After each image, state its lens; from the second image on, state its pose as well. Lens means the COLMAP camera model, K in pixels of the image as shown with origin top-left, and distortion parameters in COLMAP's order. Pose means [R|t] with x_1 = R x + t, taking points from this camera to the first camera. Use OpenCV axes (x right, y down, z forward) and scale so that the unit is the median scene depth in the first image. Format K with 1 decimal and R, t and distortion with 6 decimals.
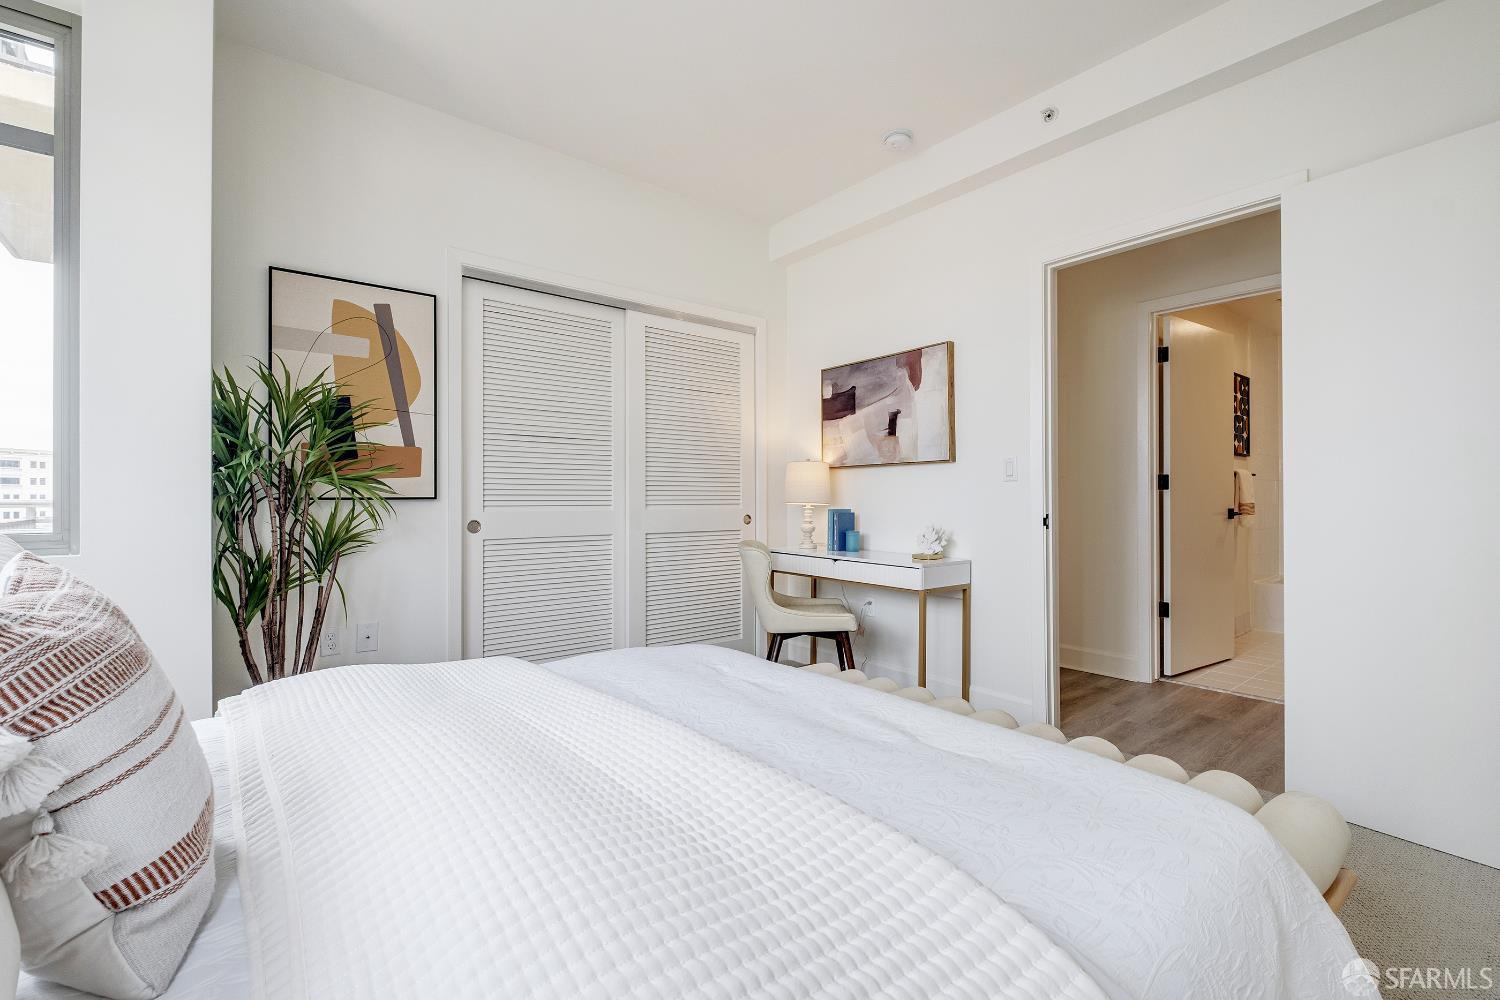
lens RADIAL K [[671.1, 0, 751.9], [0, 671.1, 495.6], [0, 0, 1]] dist [-0.003565, -0.000146]
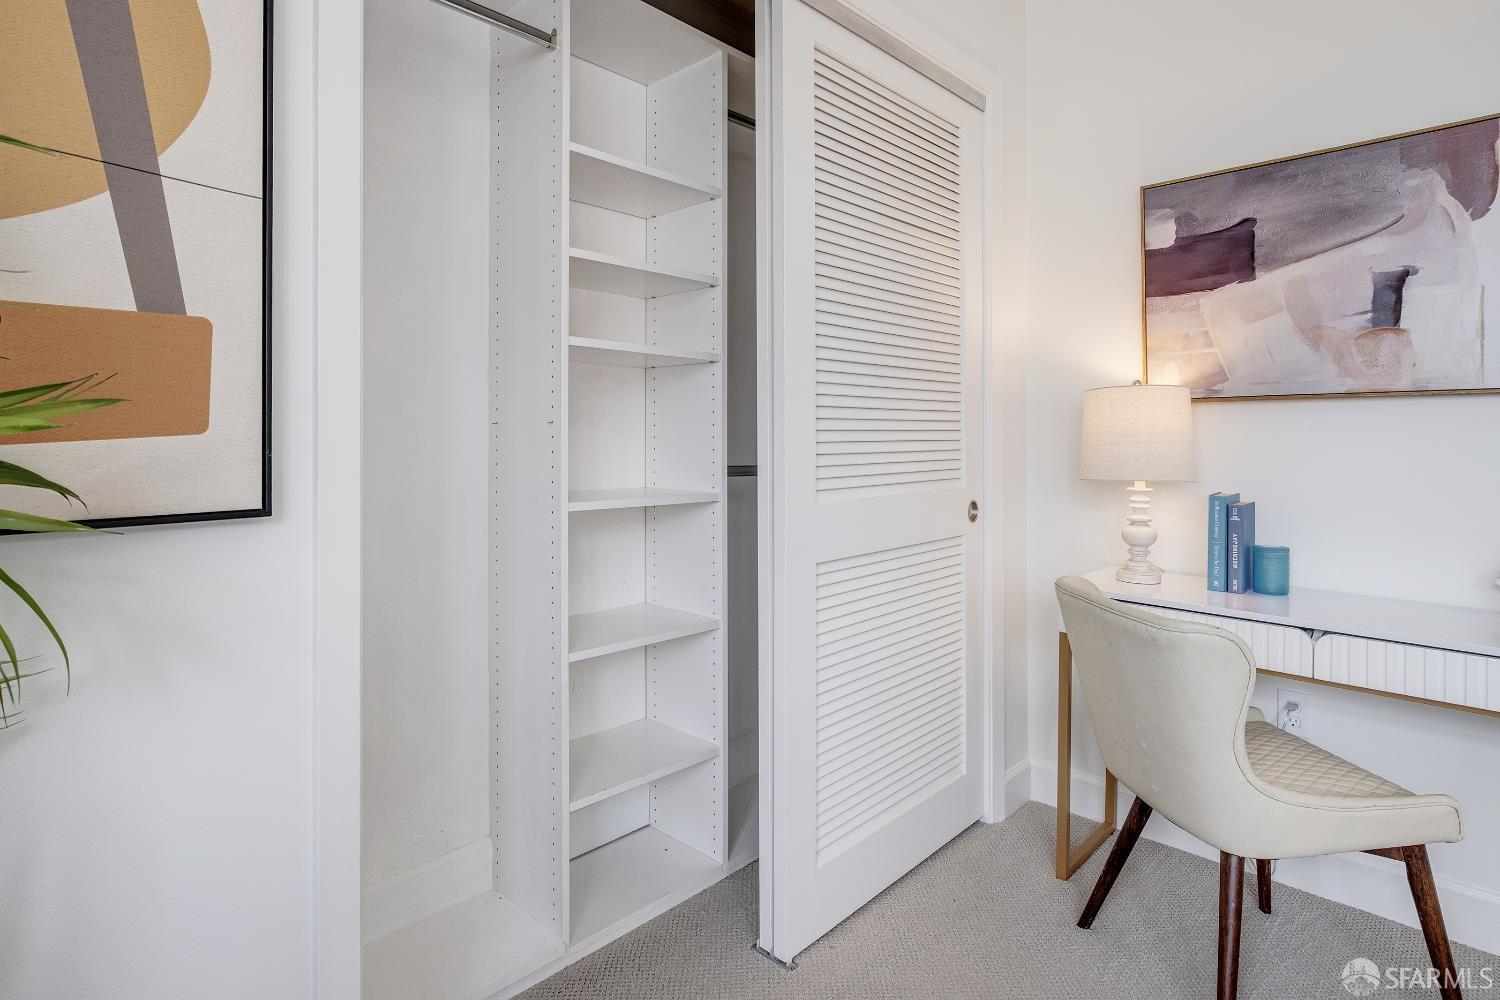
lens RADIAL K [[788.9, 0, 724.8], [0, 788.9, 428.1], [0, 0, 1]] dist [-0.000465, -0.001097]
pose [[0.992623, 0.003165, 0.121204, -0.262214], [-0.003502, 0.999991, 0.002562, -0.023998], [-0.121194, -0.002967, 0.992624, 0.531076]]
